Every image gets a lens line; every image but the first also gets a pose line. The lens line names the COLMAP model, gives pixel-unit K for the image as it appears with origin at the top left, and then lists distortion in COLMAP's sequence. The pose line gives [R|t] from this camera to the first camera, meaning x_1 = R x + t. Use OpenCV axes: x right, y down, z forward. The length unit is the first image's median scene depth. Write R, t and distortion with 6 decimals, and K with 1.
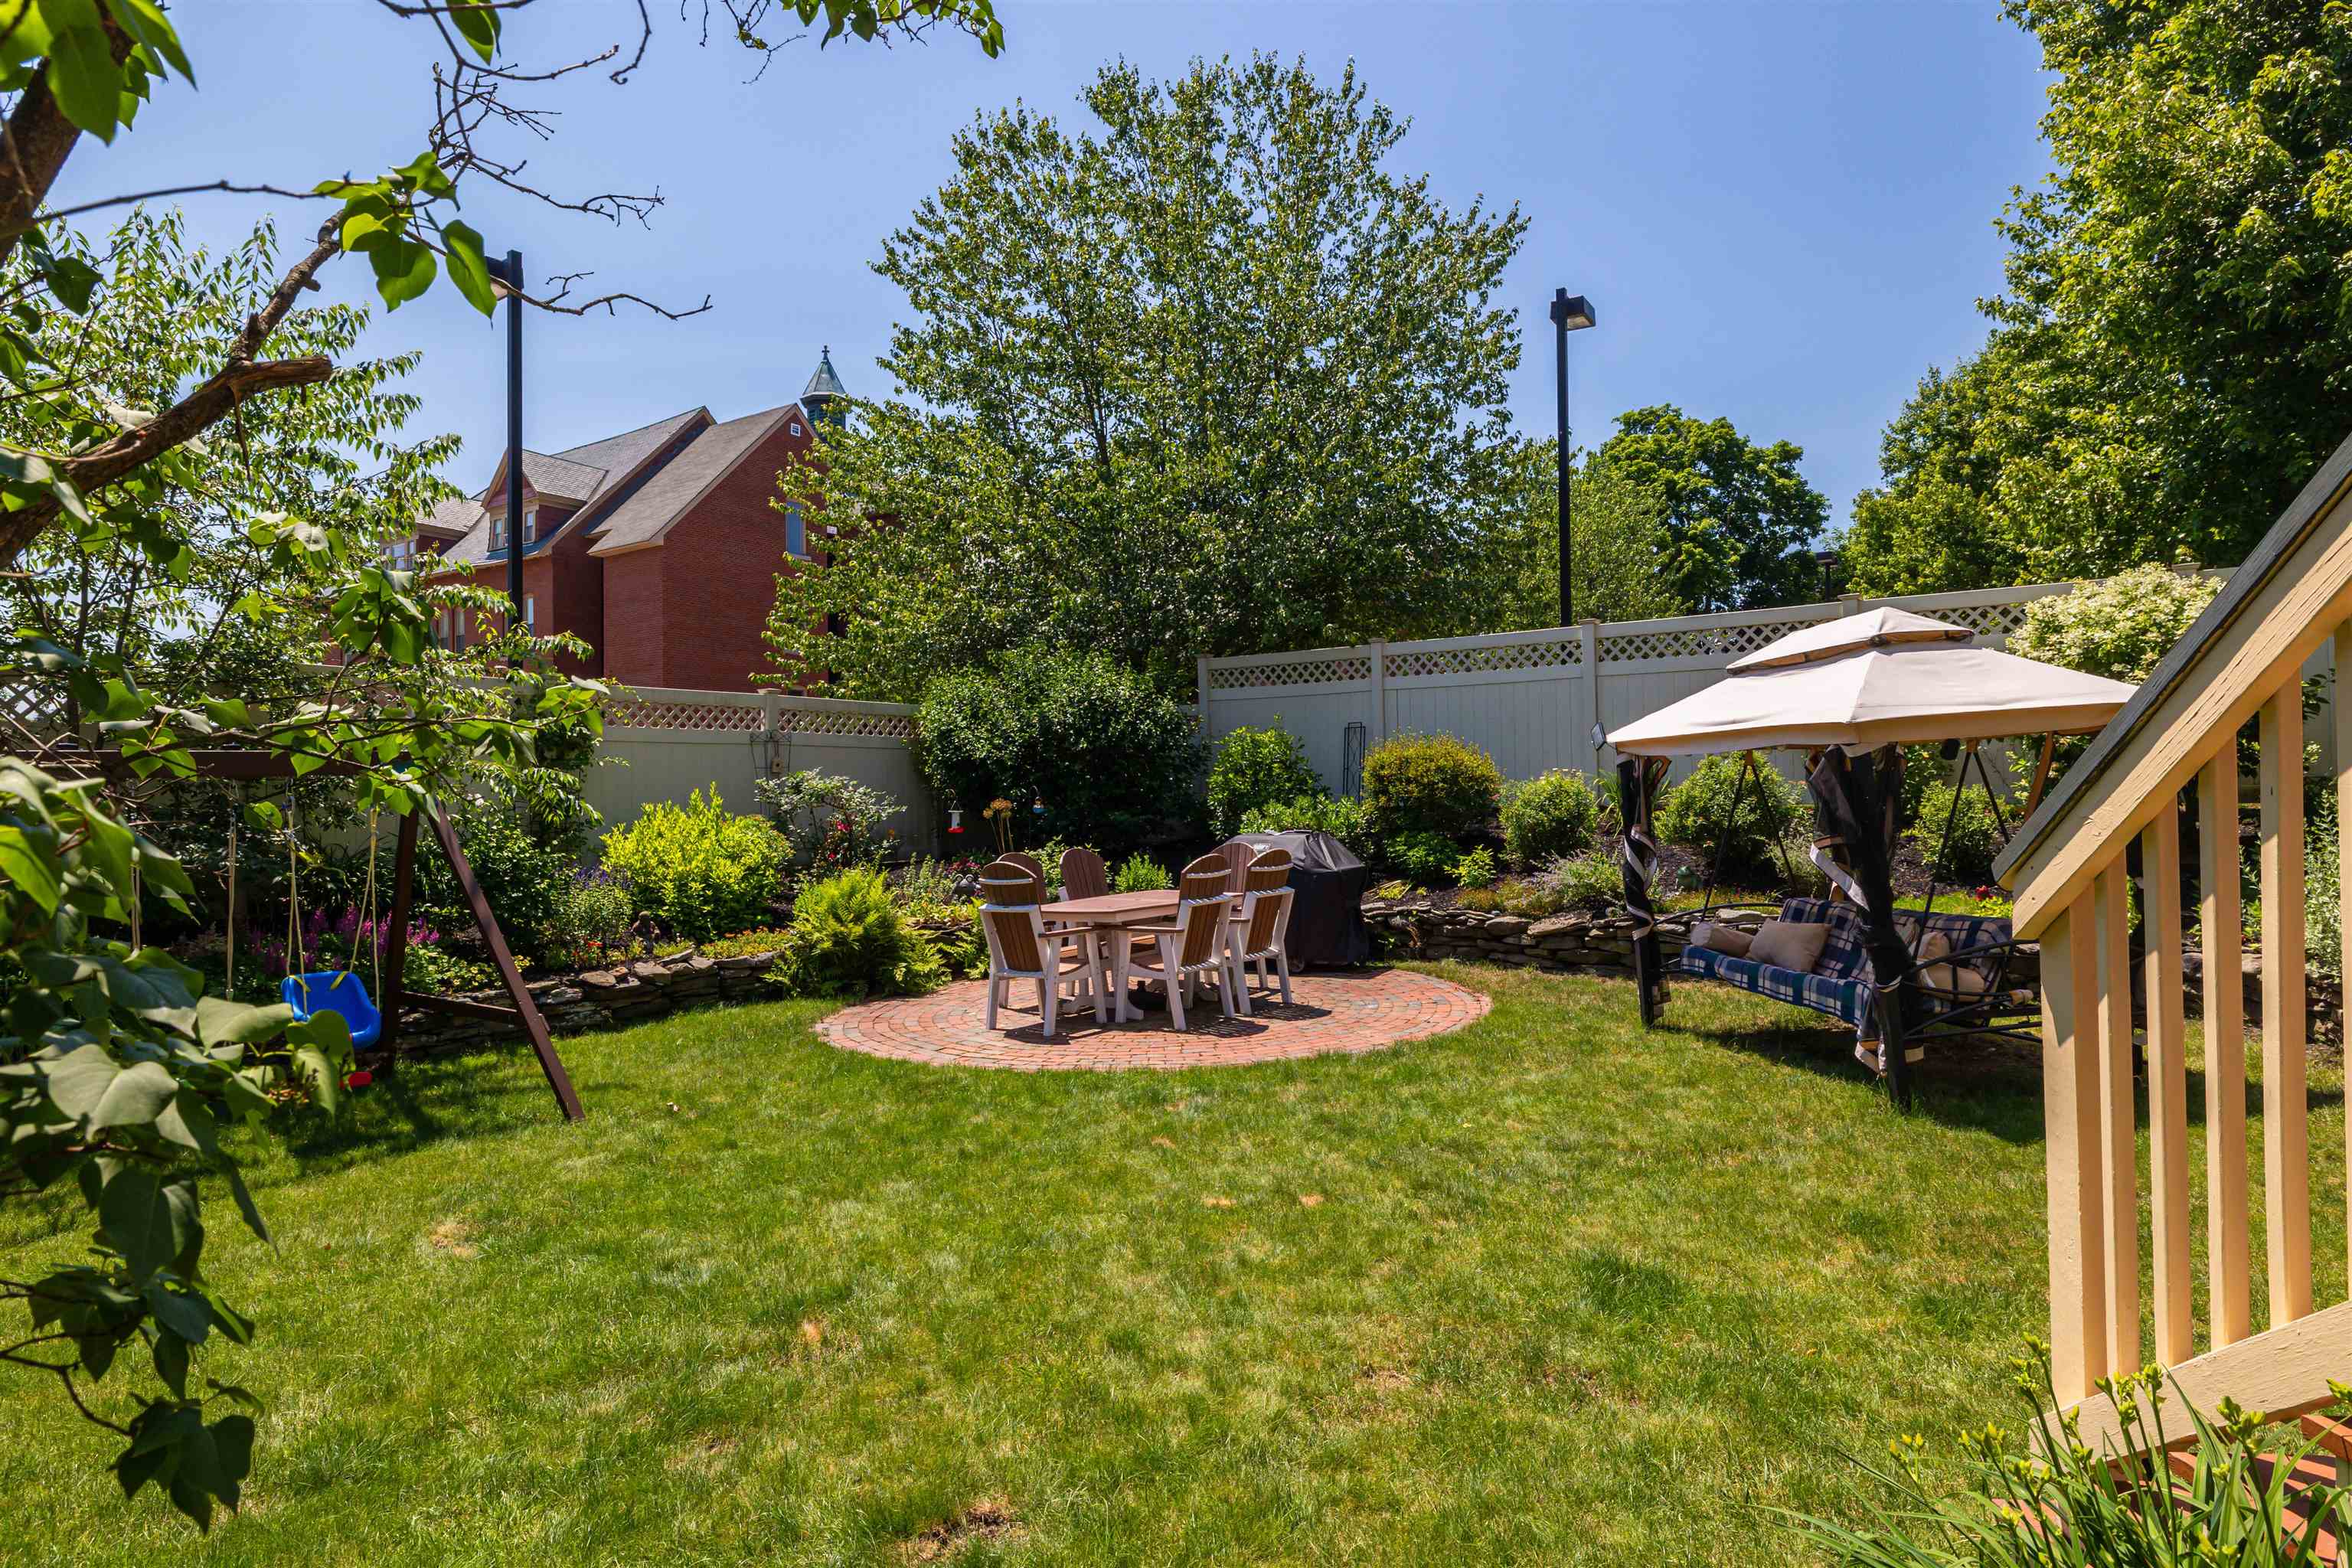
lens RADIAL K [[1338.3, 0, 1178.8], [0, 1338.3, 773.1], [0, 0, 1]] dist [-0.003428, -0.001750]
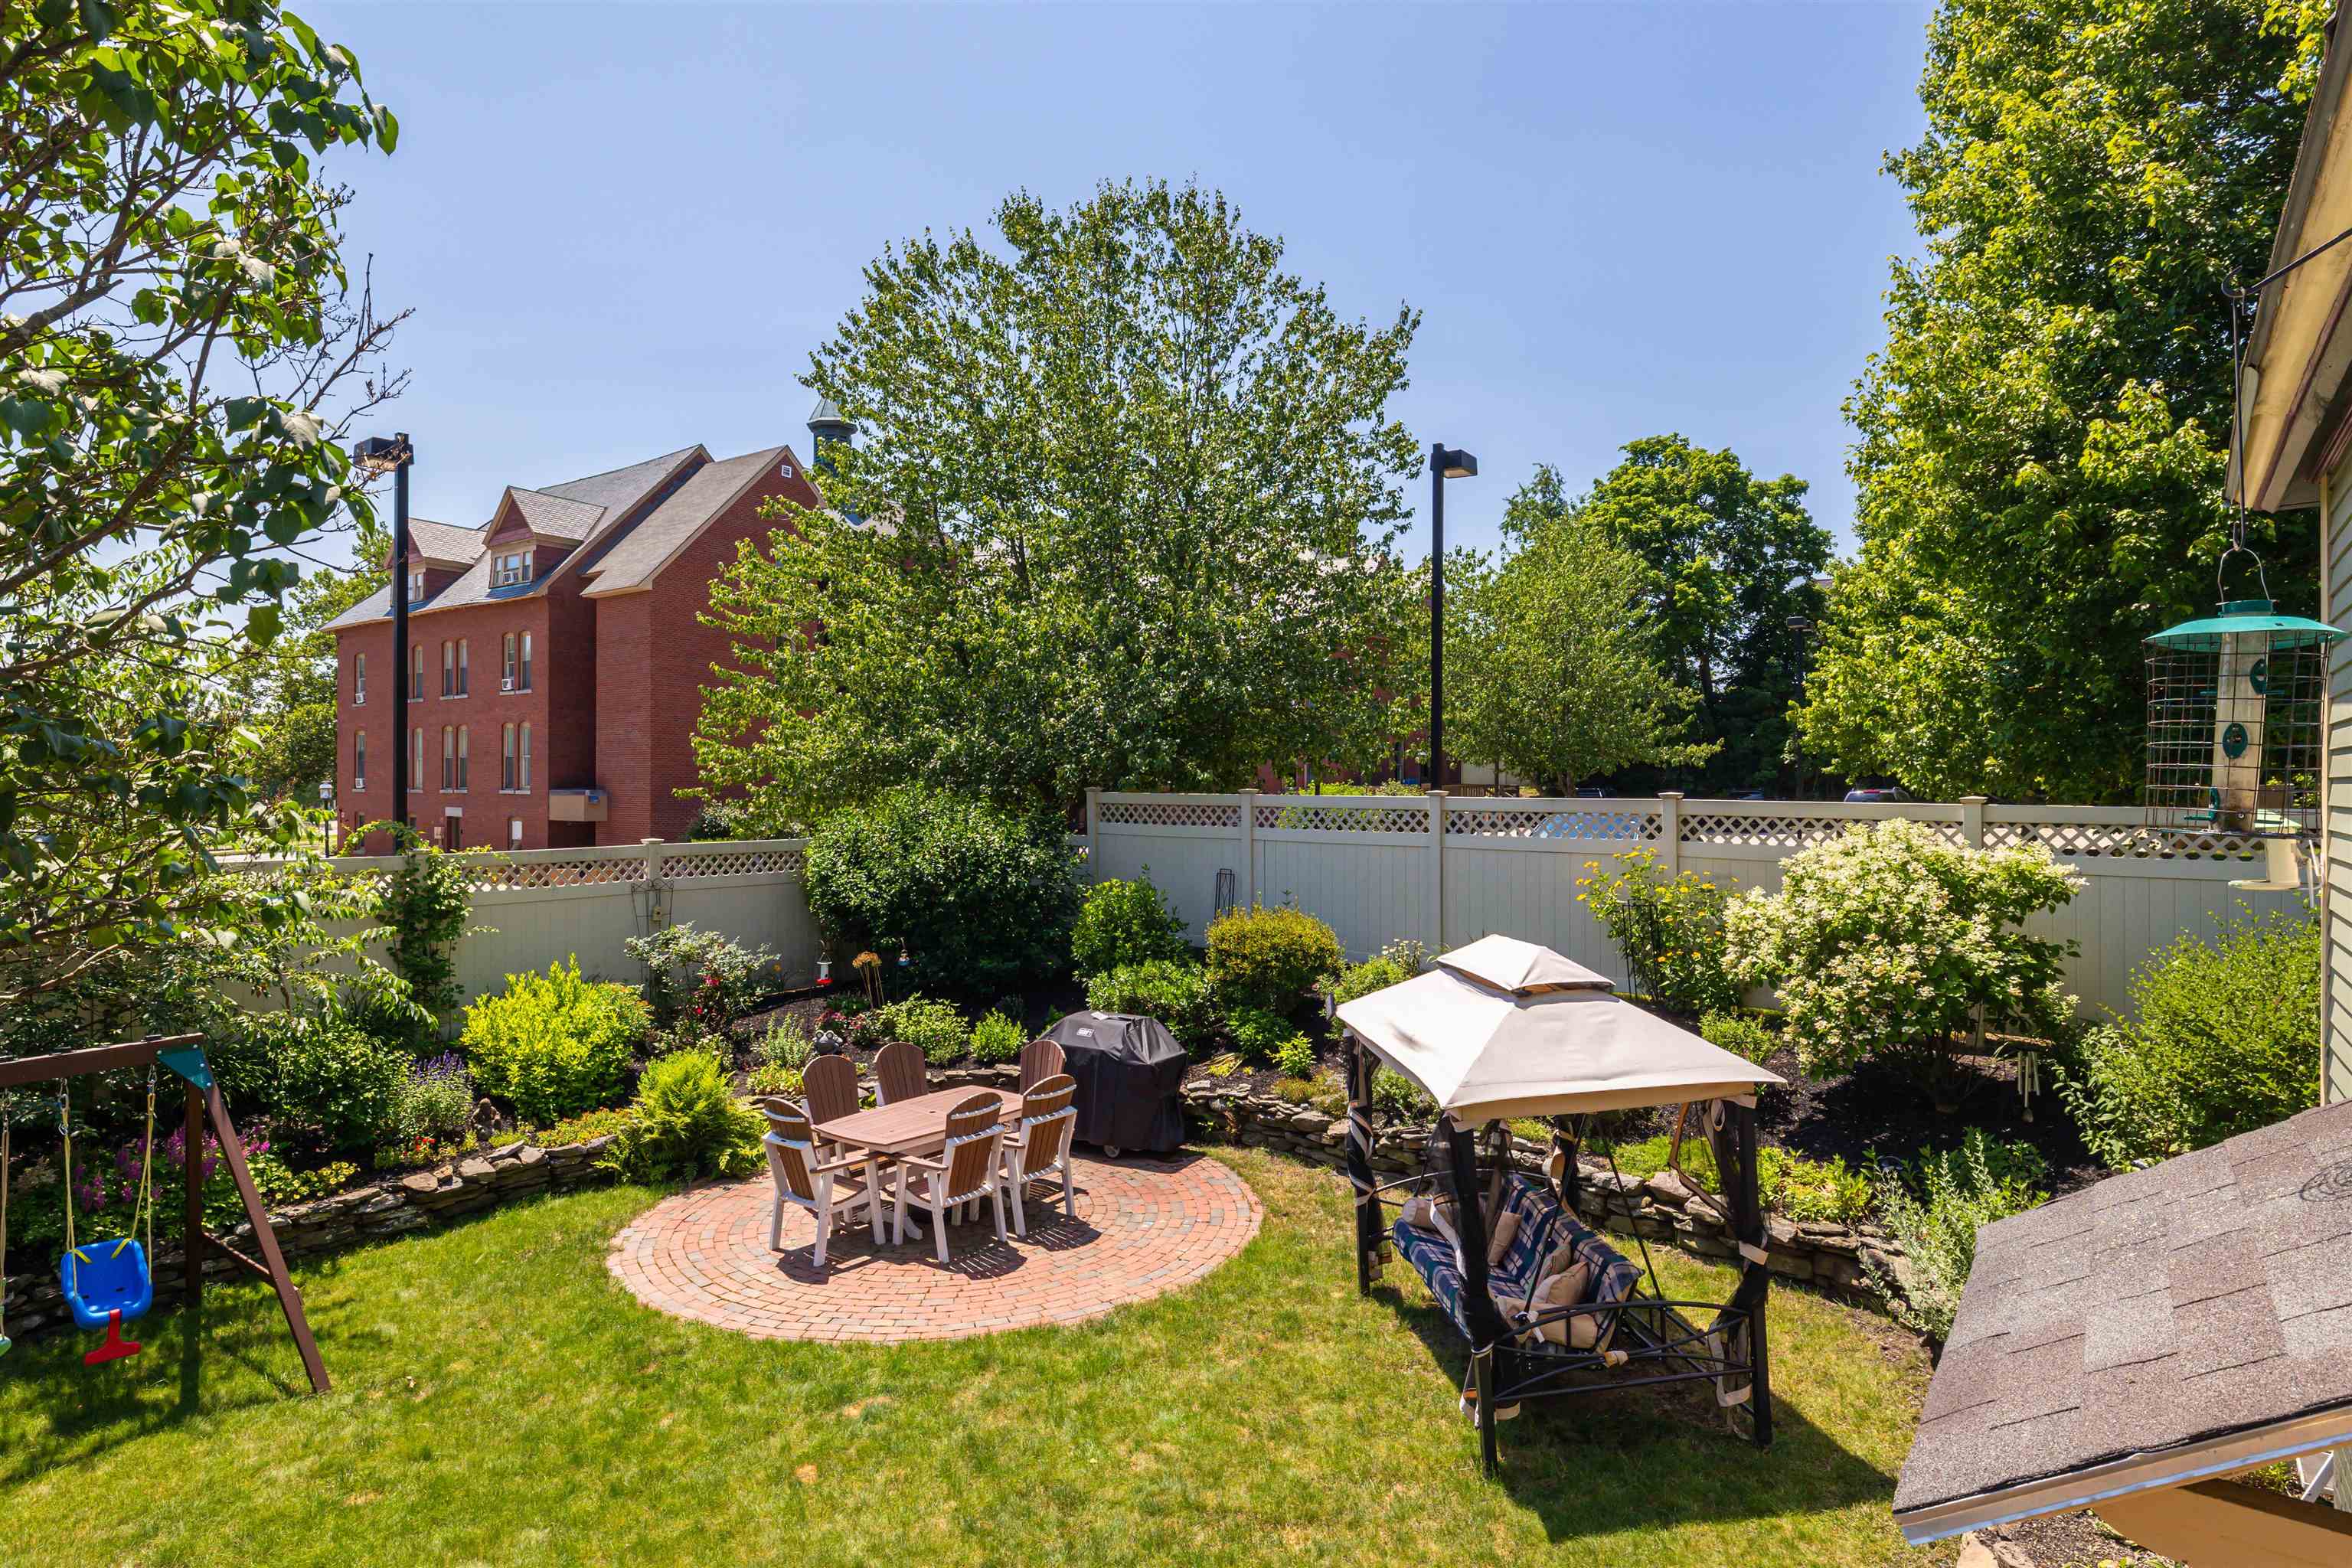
lens RADIAL K [[1336.8, 0, 1176.0], [0, 1336.8, 784.0], [0, 0, 1]] dist [-0.002764, 0.002931]
pose [[0.999276, 0.014246, -0.035283, 0.142433], [-0.013409, 0.999626, 0.023836, -0.140094], [0.035610, -0.023346, 0.999093, -0.025760]]
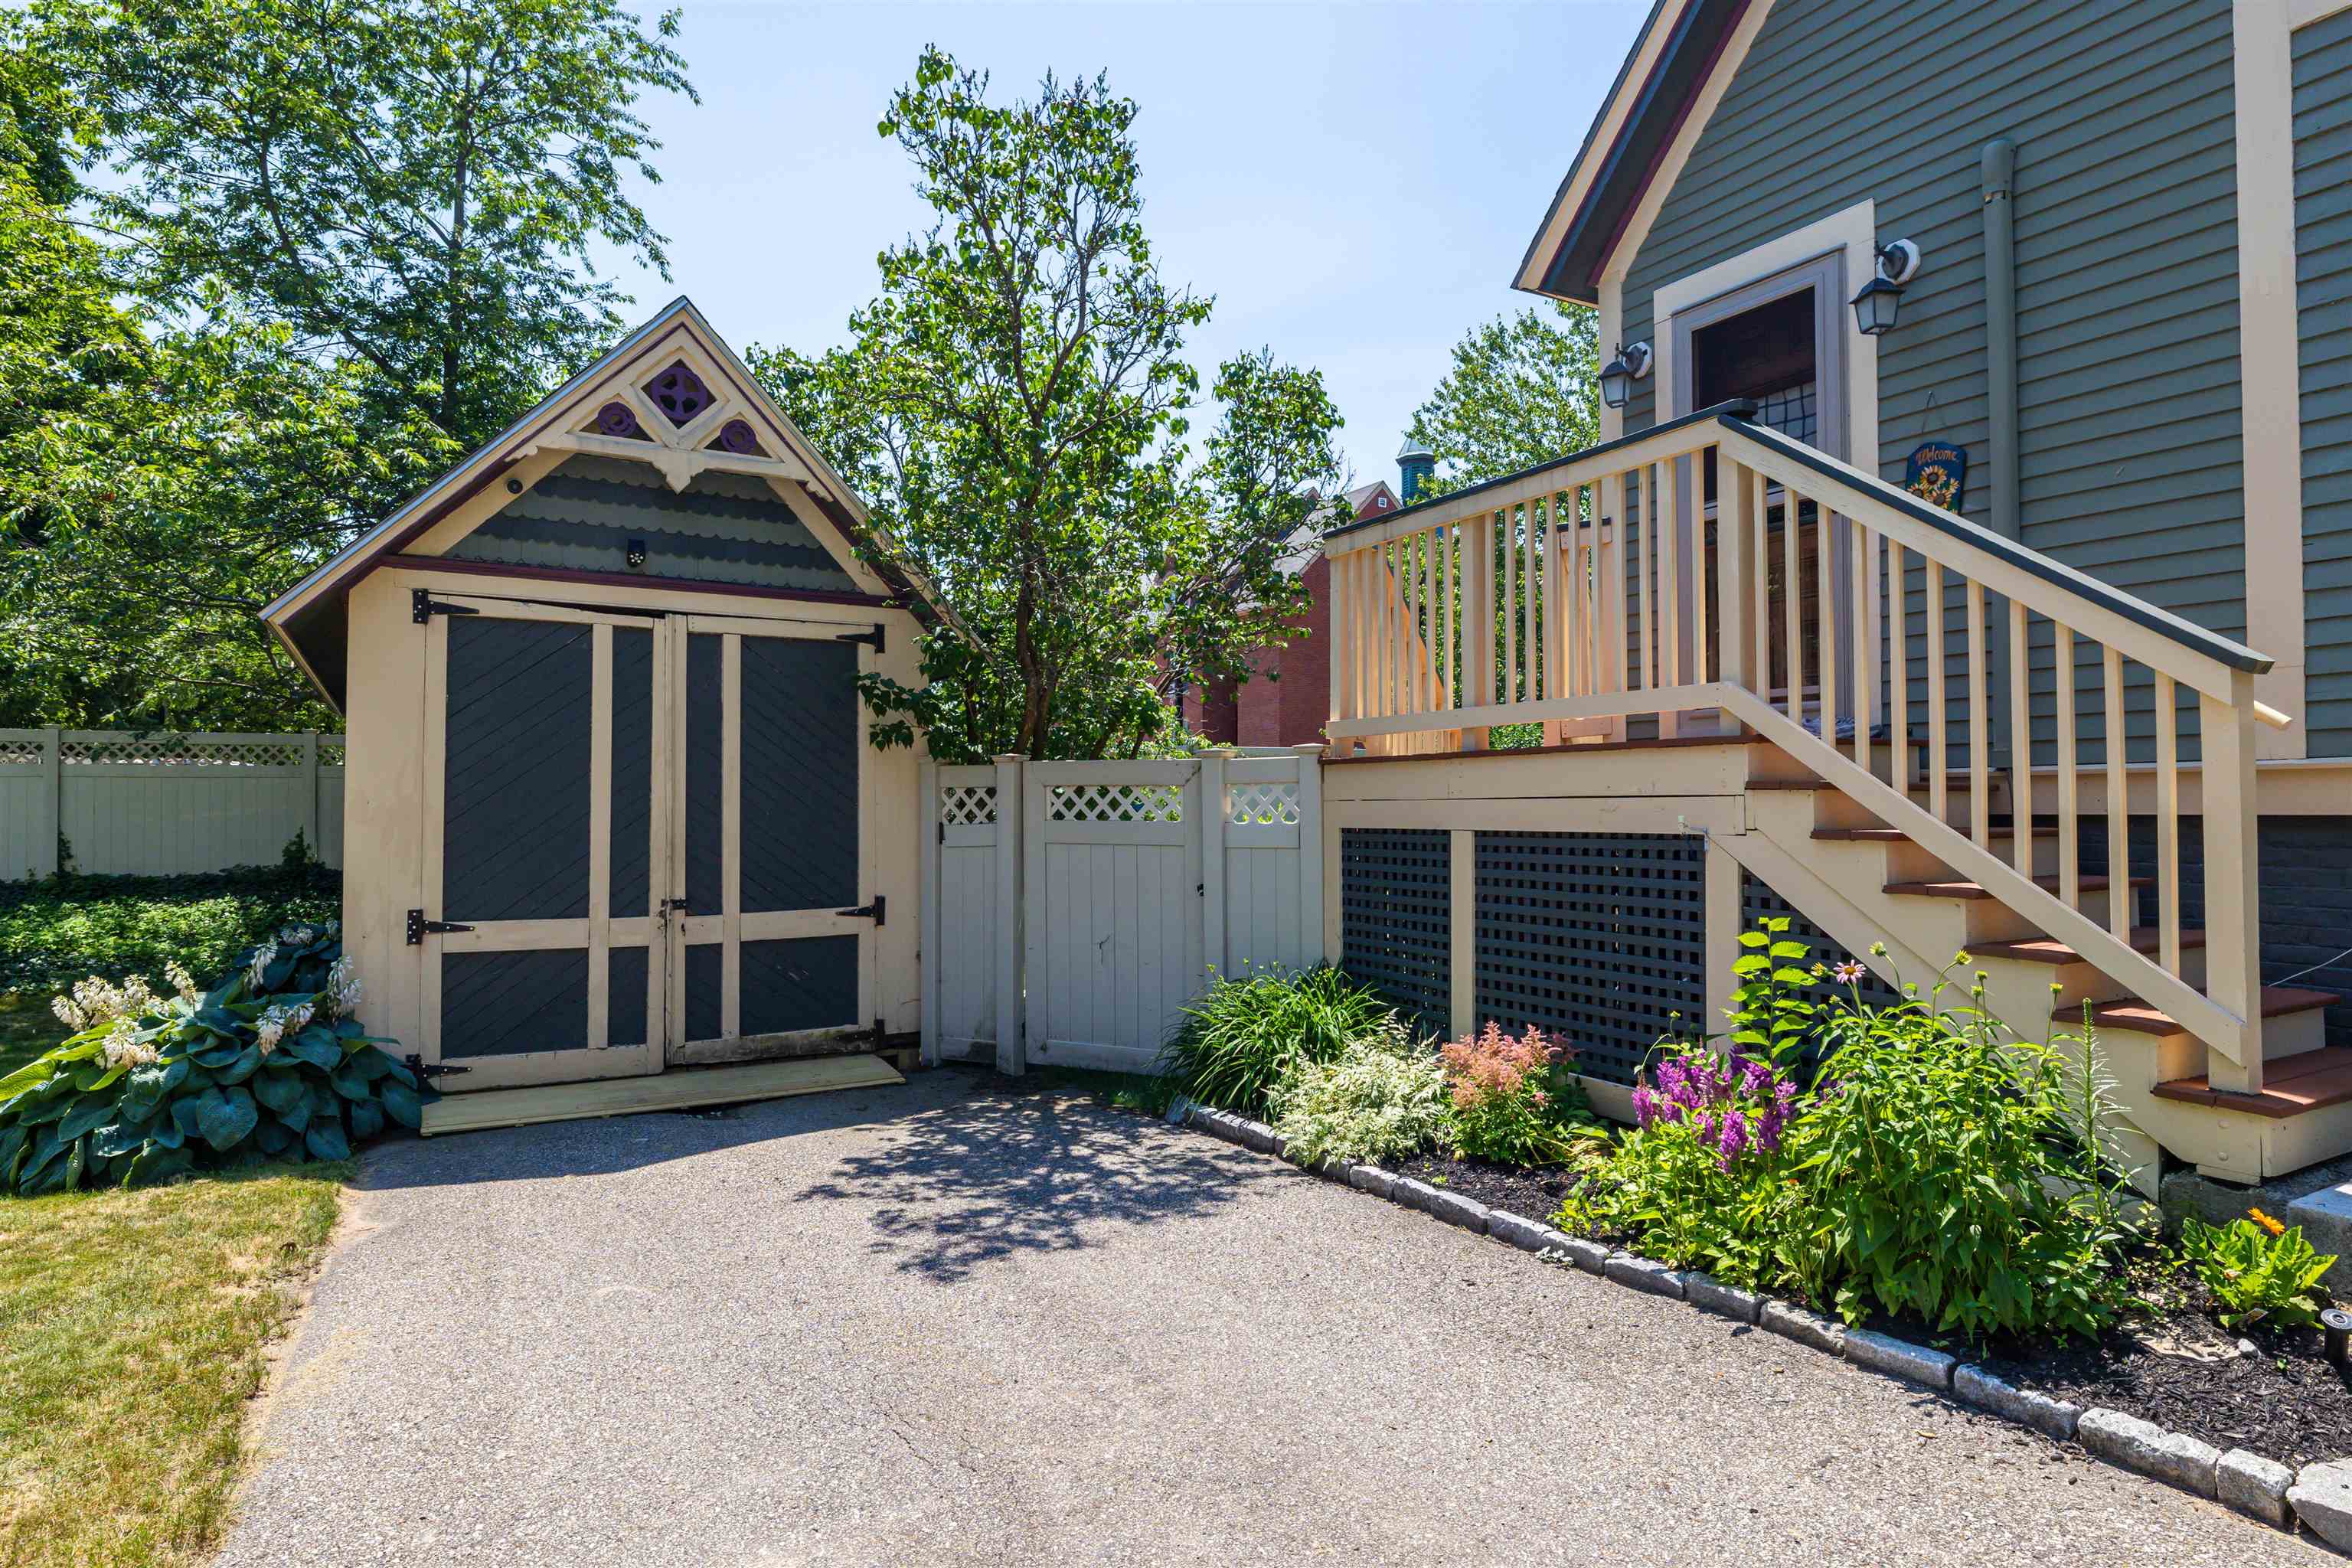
lens RADIAL K [[1336.8, 0, 1176.0], [0, 1336.8, 784.0], [0, 0, 1]] dist [-0.002764, 0.002931]
pose [[0.895809, 0.010631, -0.444311, 0.262527], [-0.006665, 0.999923, 0.010487, -0.033233], [0.444388, -0.006433, 0.895811, -0.523872]]
